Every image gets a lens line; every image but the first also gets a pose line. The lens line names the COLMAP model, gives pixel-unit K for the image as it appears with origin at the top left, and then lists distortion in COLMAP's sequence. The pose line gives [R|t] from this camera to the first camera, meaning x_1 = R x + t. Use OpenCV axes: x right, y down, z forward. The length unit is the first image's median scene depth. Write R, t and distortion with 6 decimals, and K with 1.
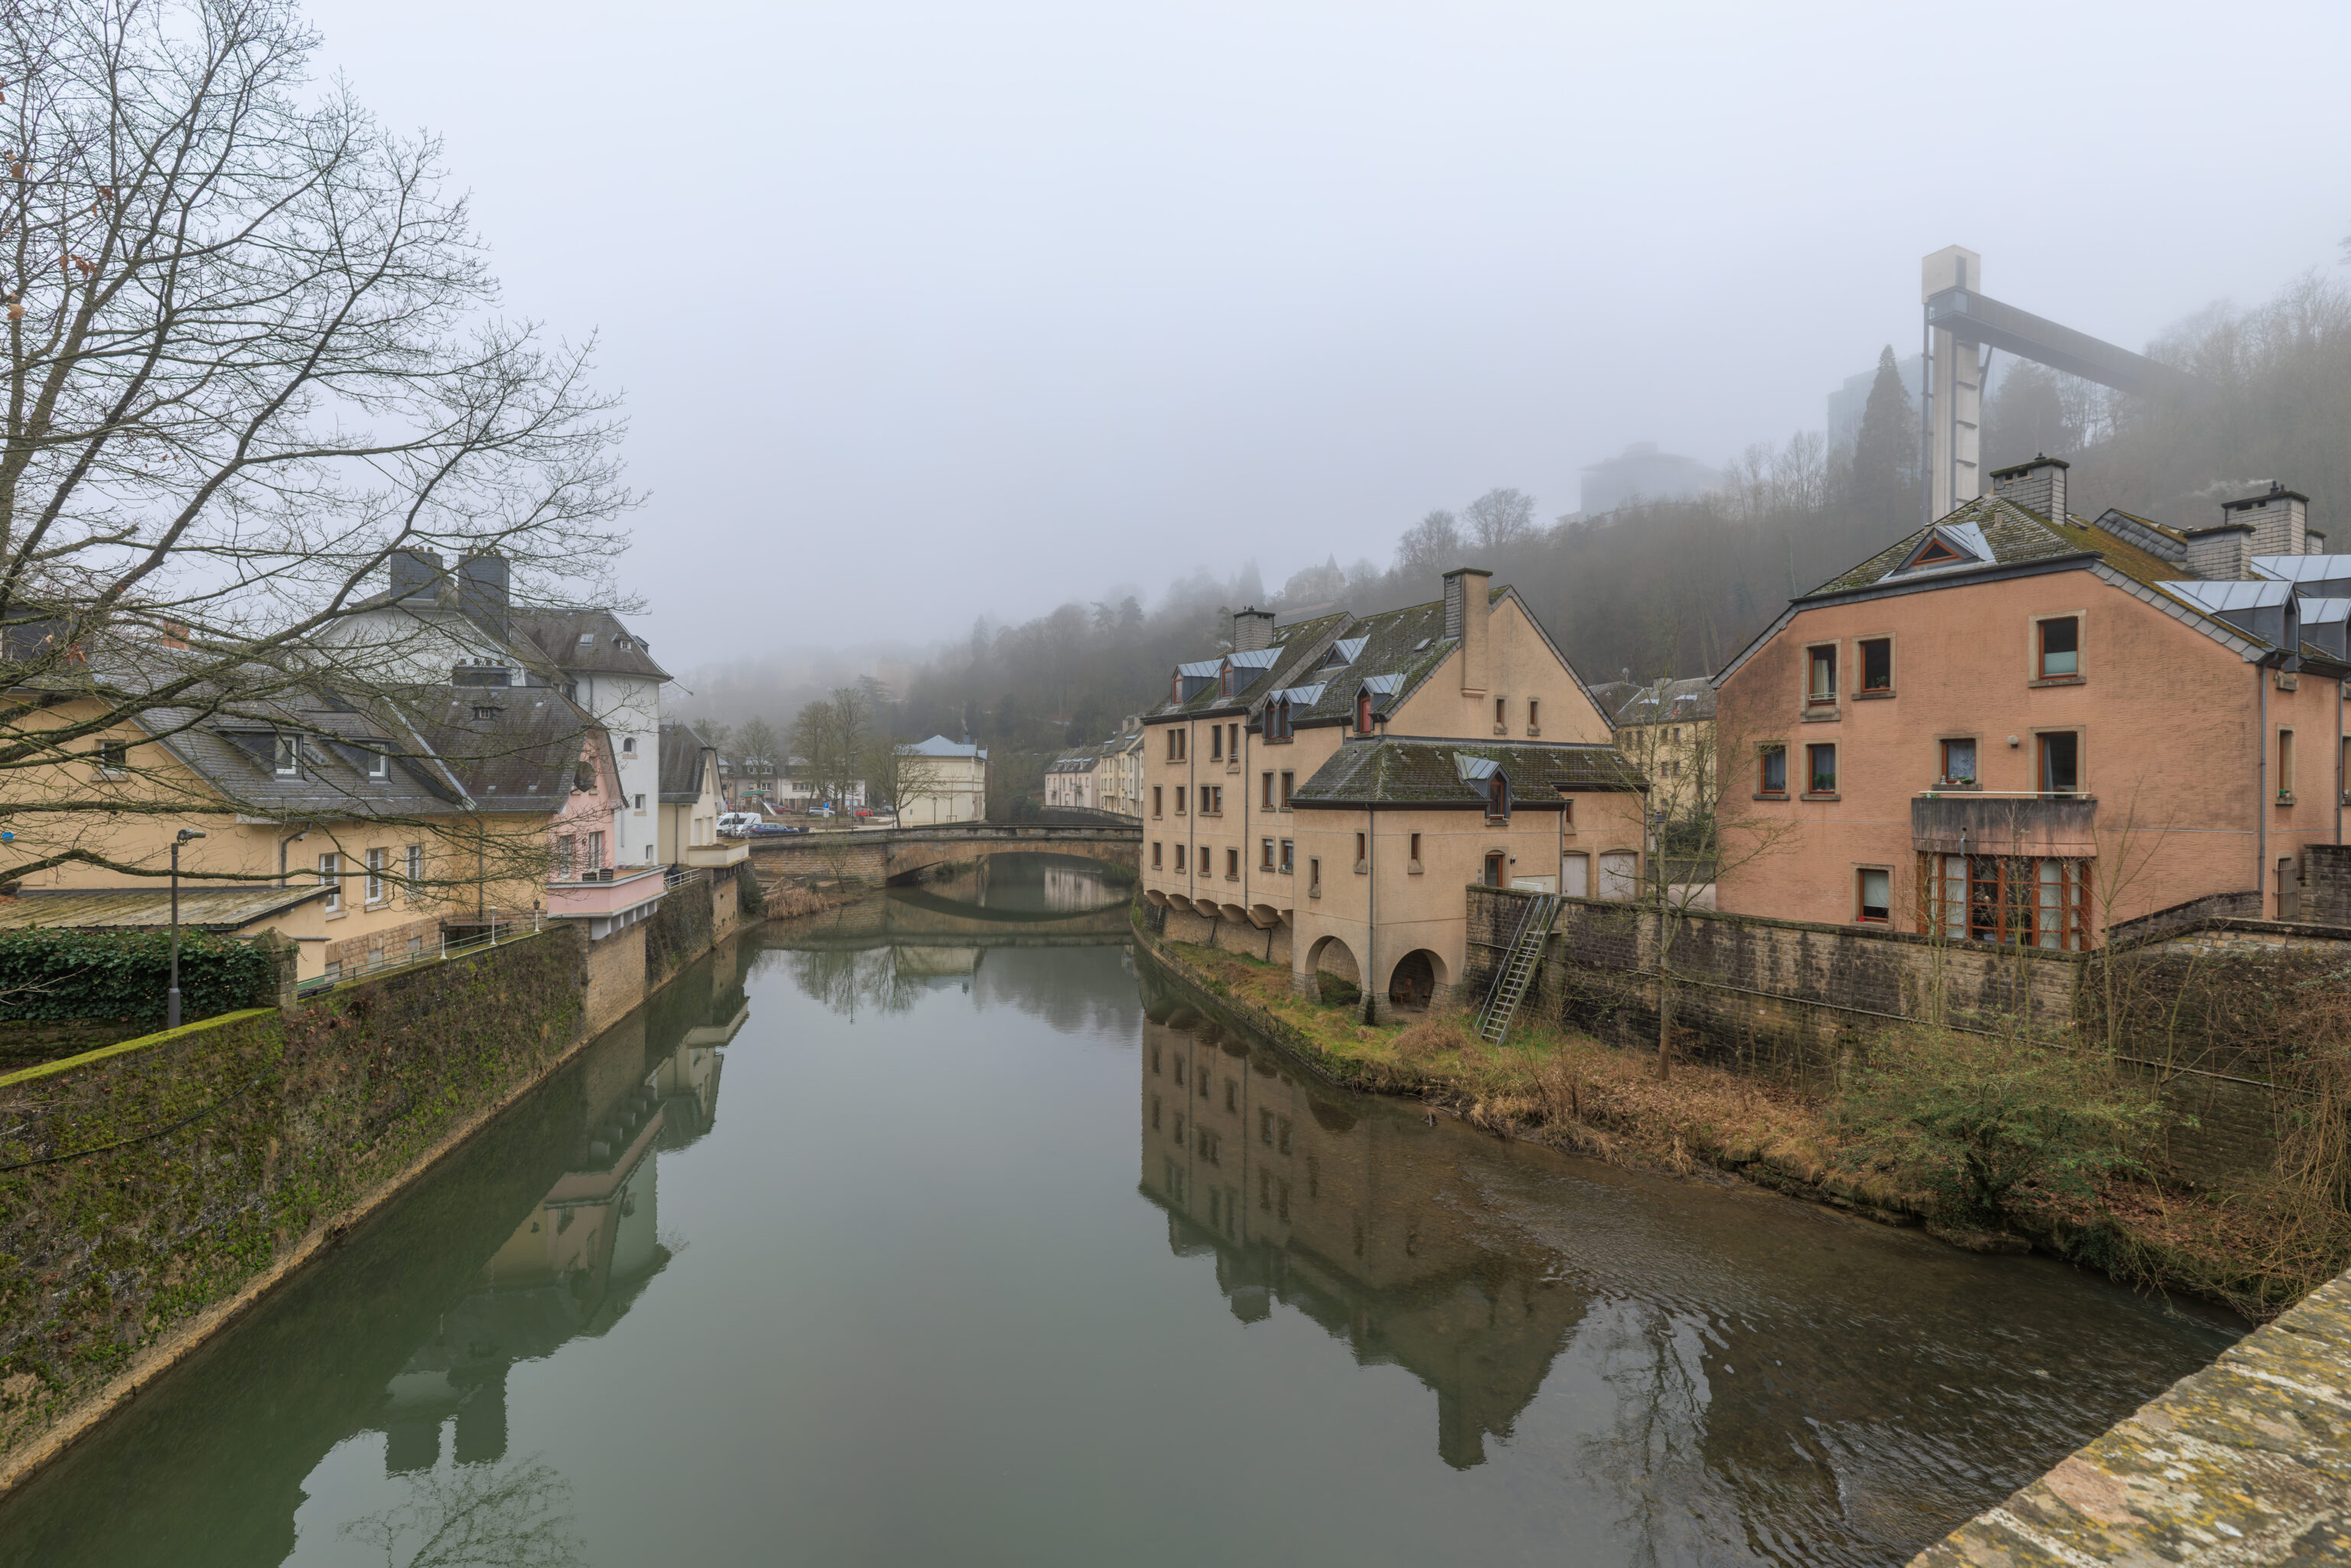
lens RADIAL K [[1041.2, 0, 1175.5], [0, 1041.2, 784.0], [0, 0, 1]] dist [0.011800, -0.004615]
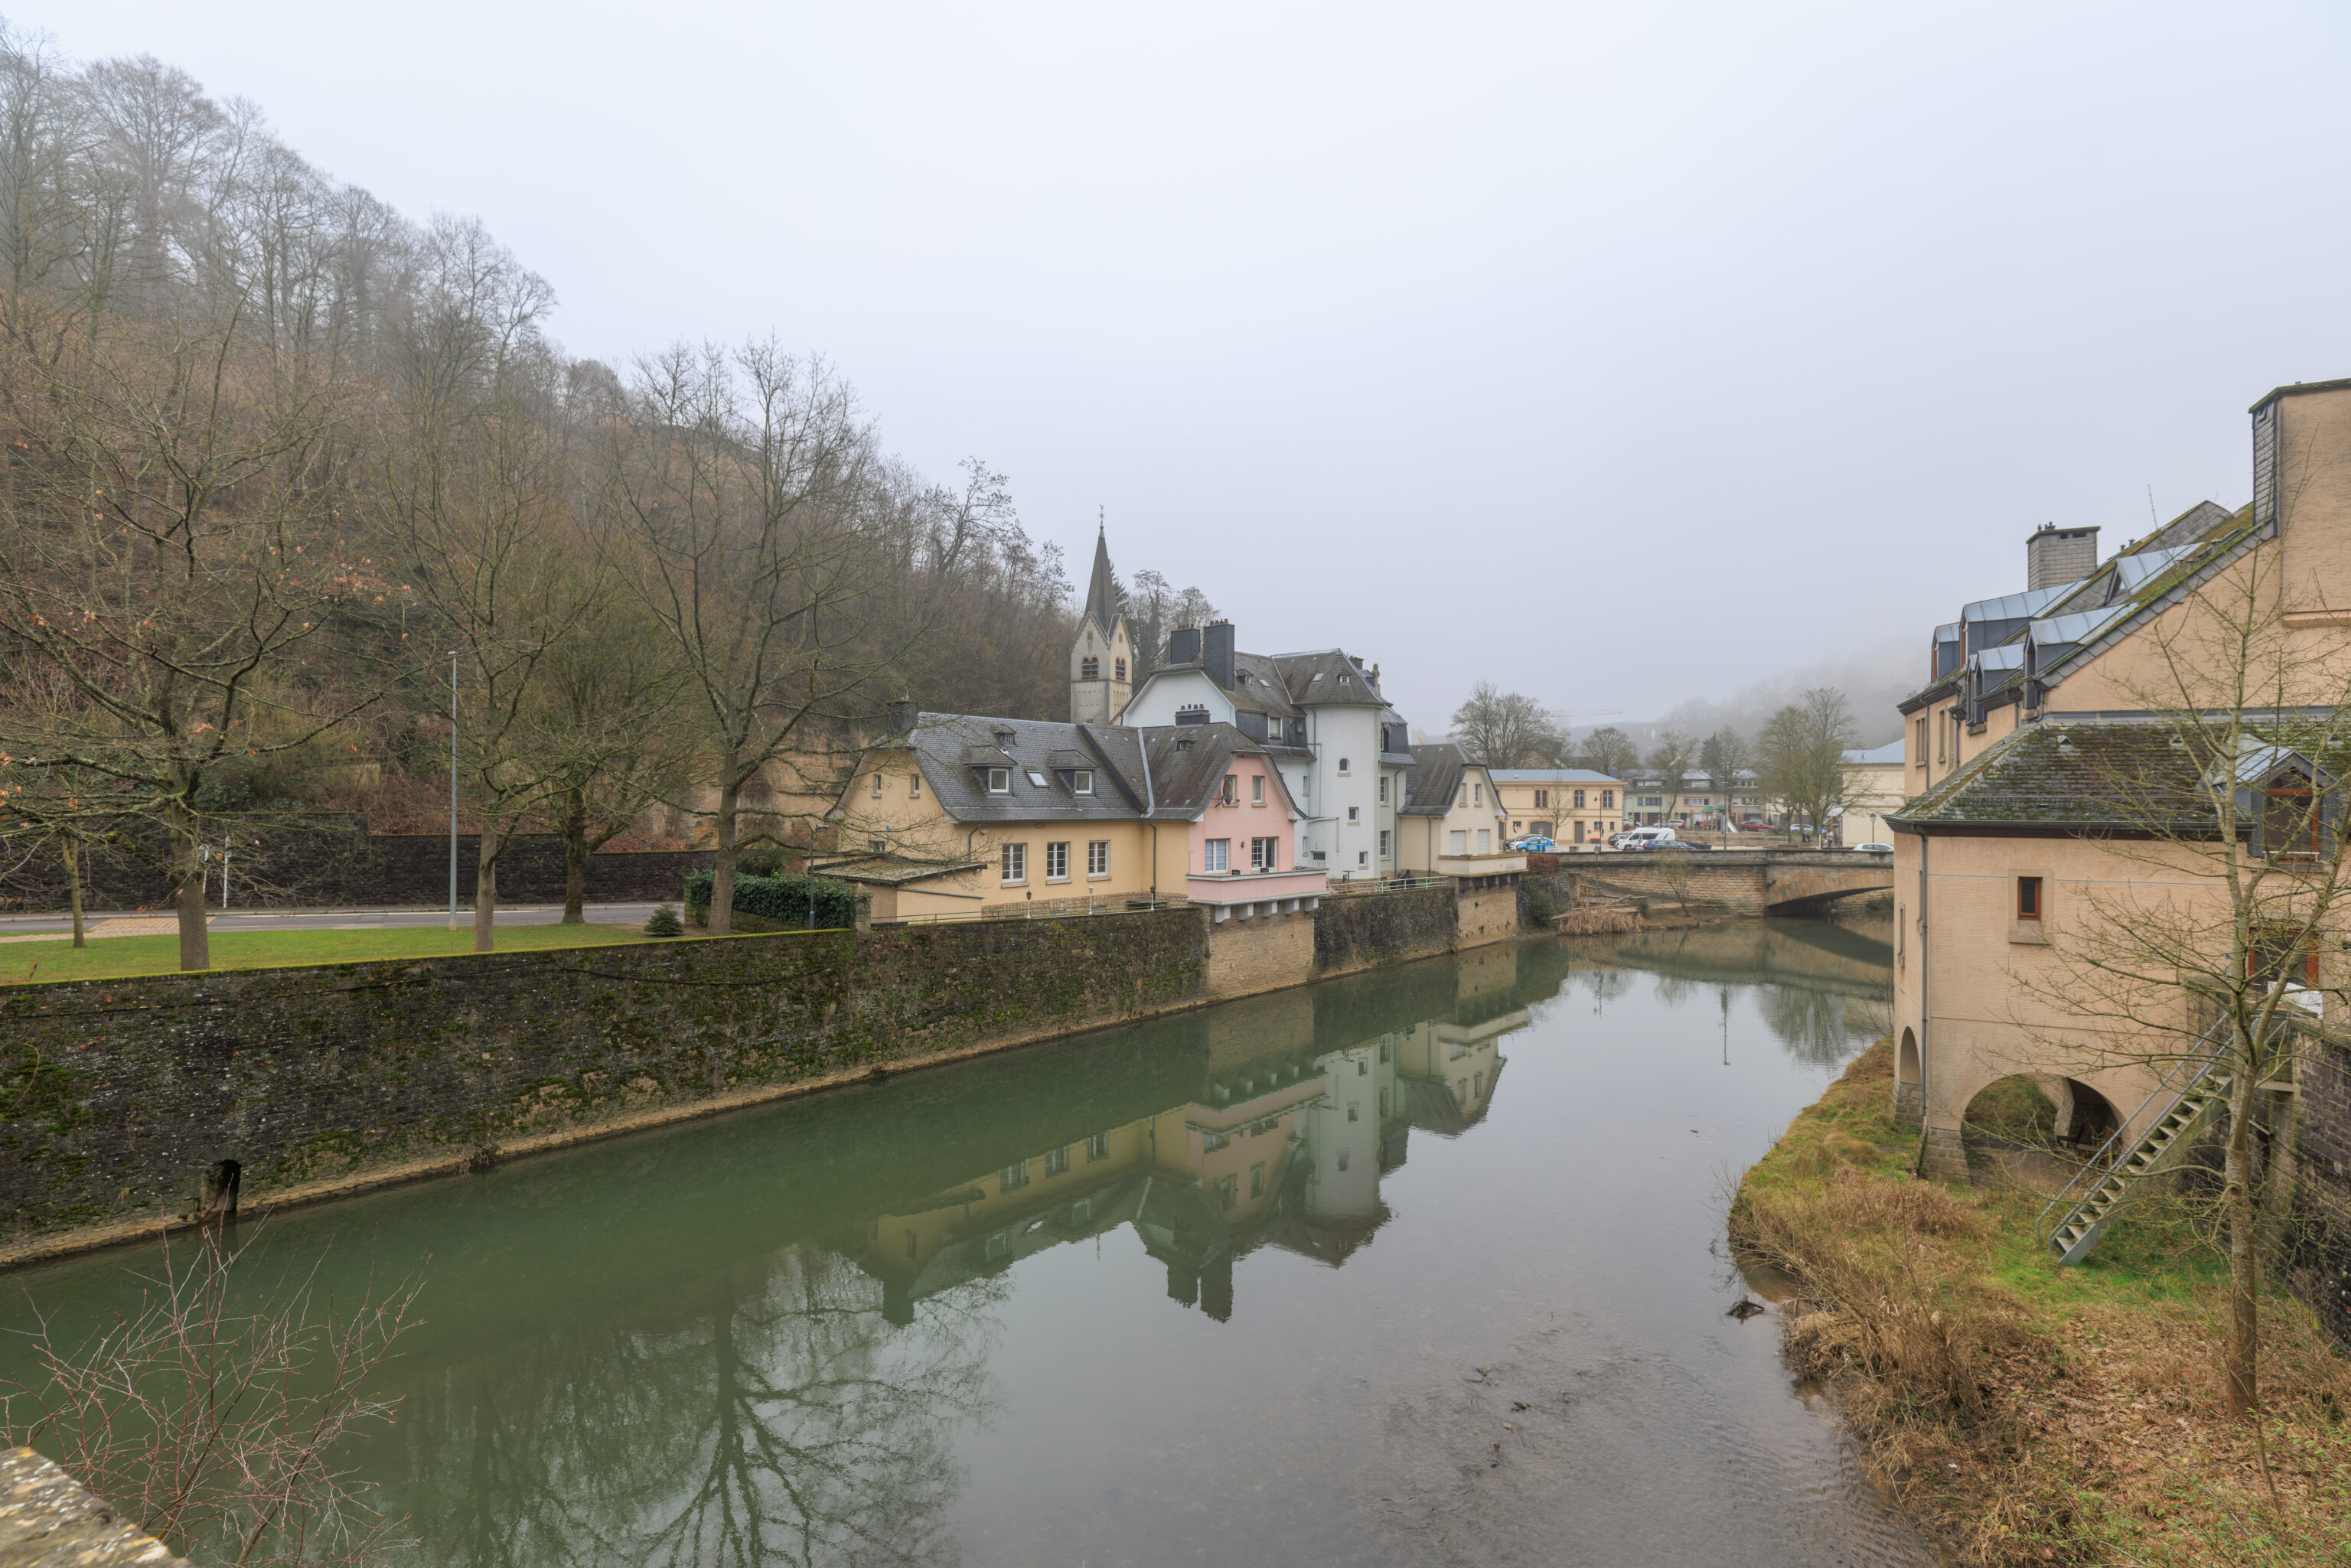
lens RADIAL K [[1041.2, 0, 1175.5], [0, 1041.2, 784.0], [0, 0, 1]] dist [0.011800, -0.004615]
pose [[0.556055, -0.015455, -0.831002, 0.418451], [0.003114, 0.999859, -0.016512, 0.002677], [0.831139, 0.006594, 0.556025, 0.238681]]
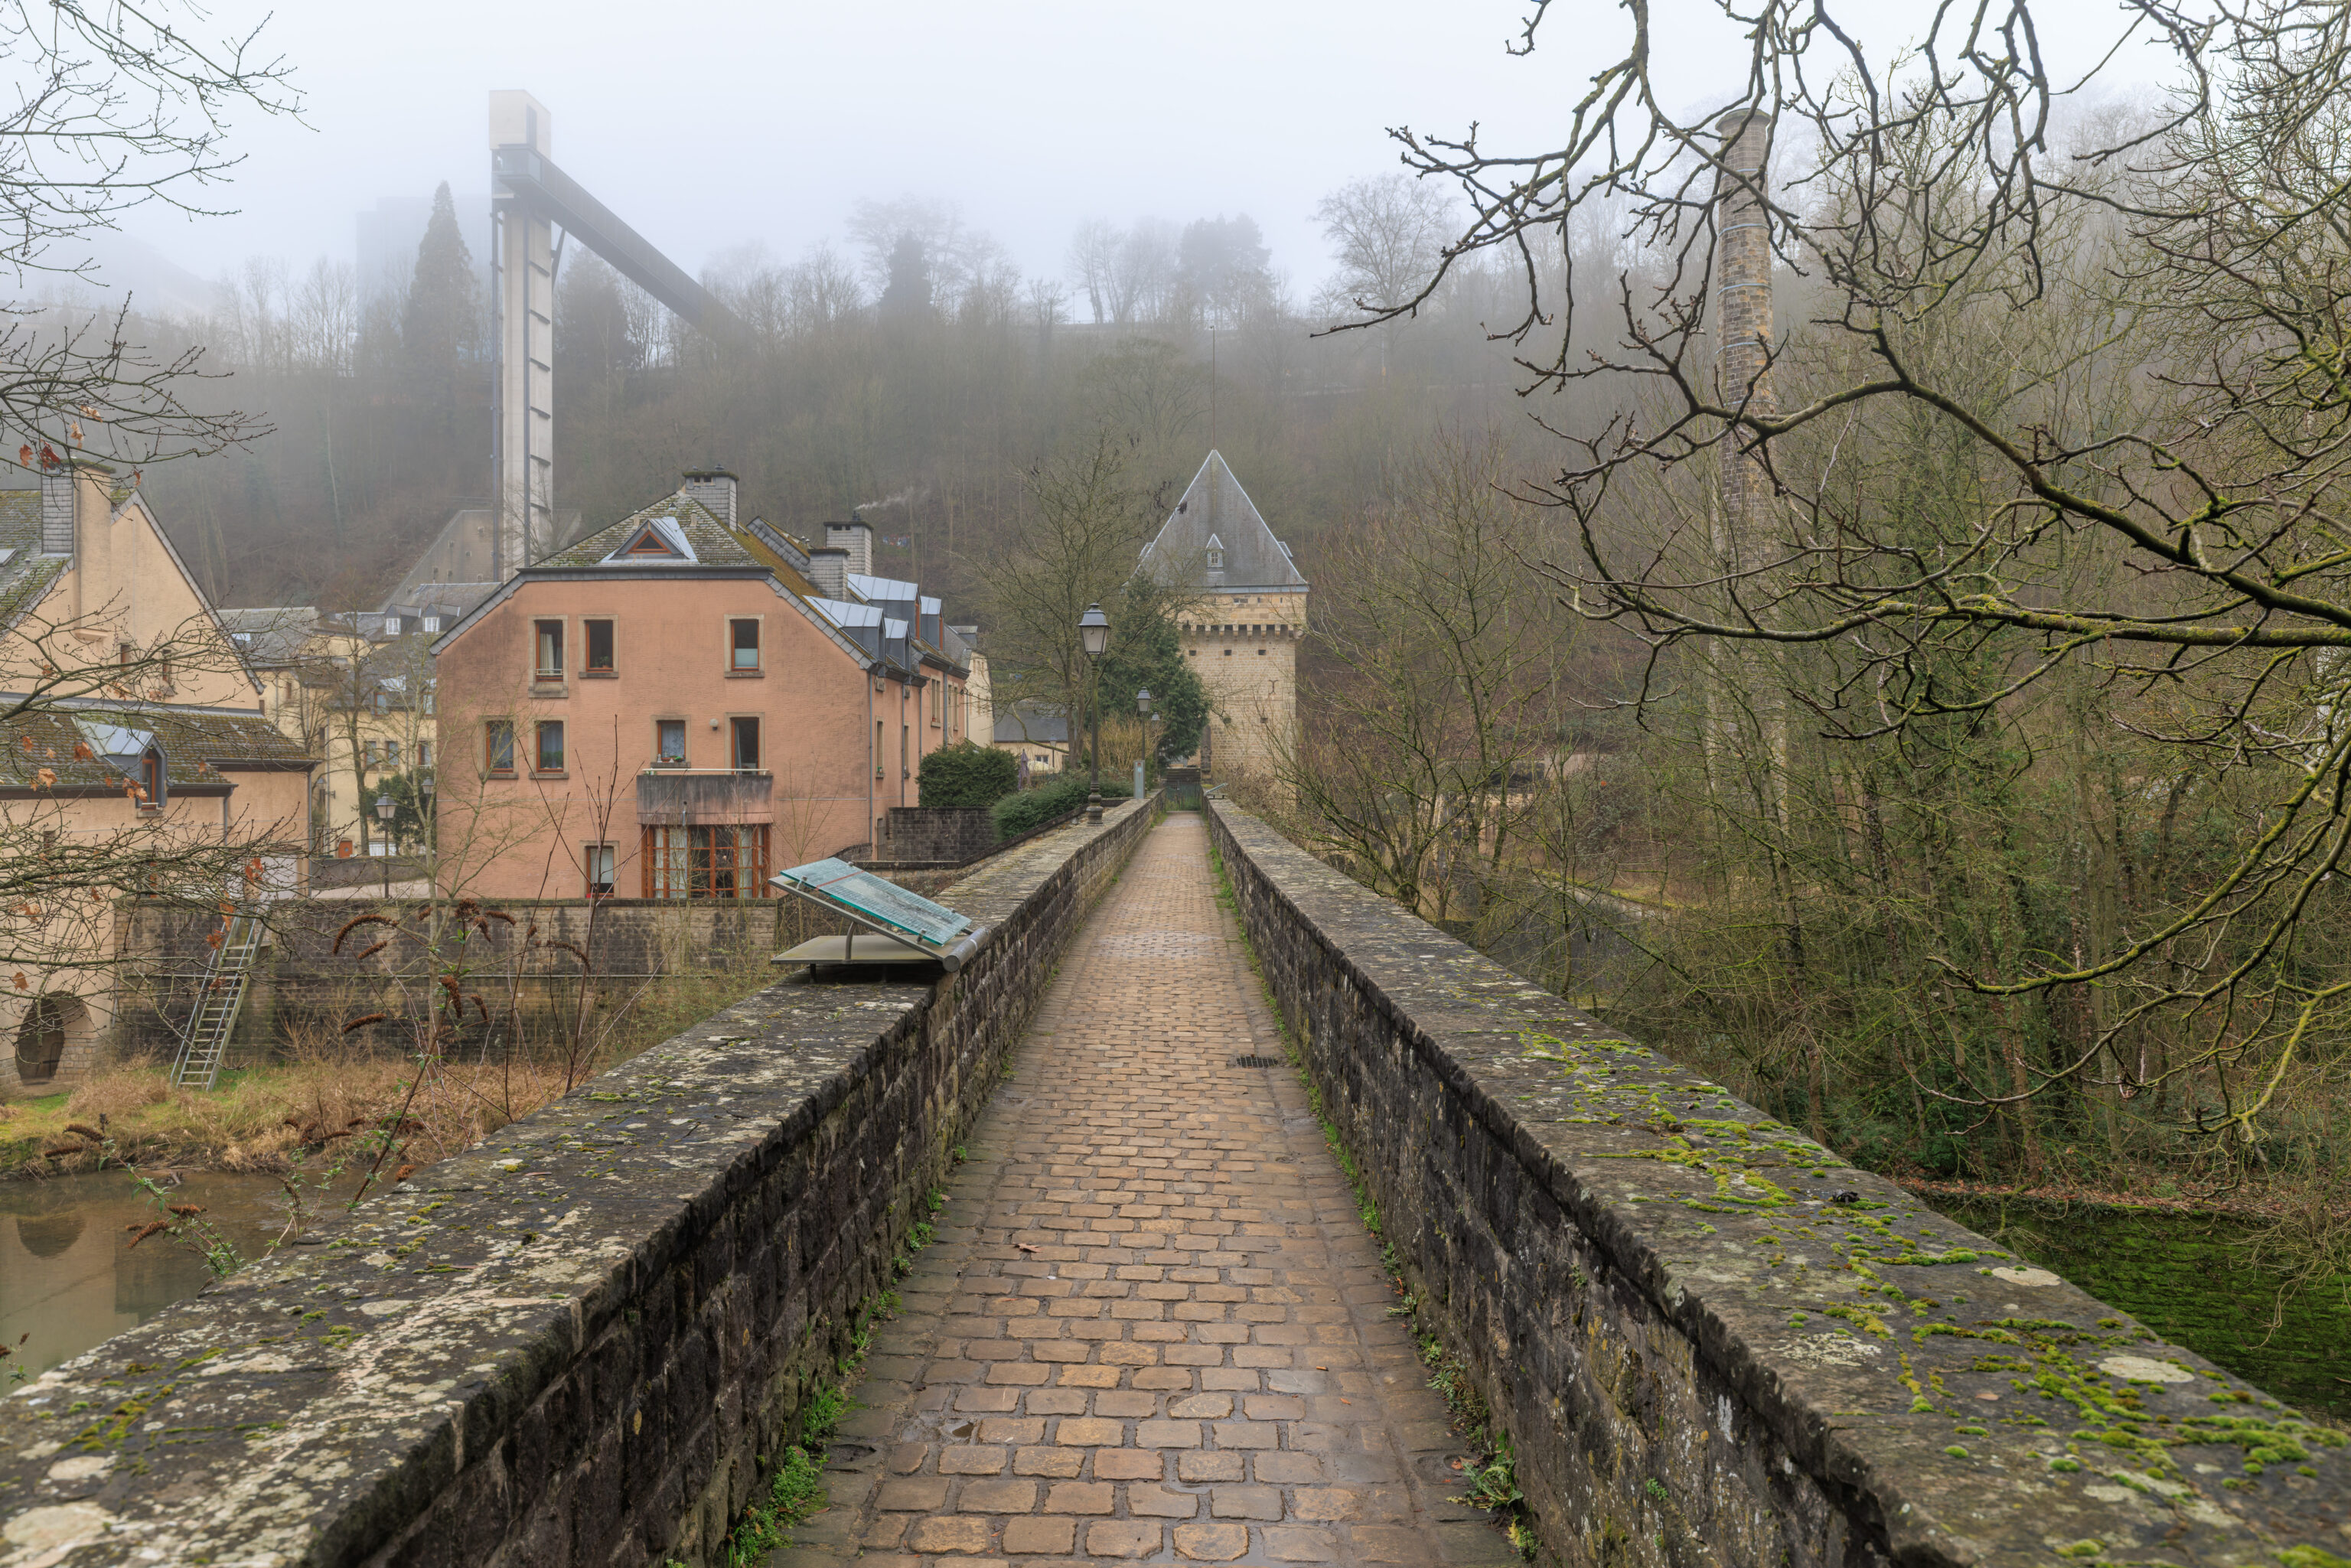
lens RADIAL K [[1659.2, 0, 1175.5], [0, 1659.2, 784.0], [0, 0, 1]] dist [-0.000728, 0.000611]
pose [[0.502088, -0.012257, 0.864729, -0.335383], [-0.000561, 0.999895, 0.014498, -0.001879], [-0.864816, -0.007764, 0.502029, -0.221281]]
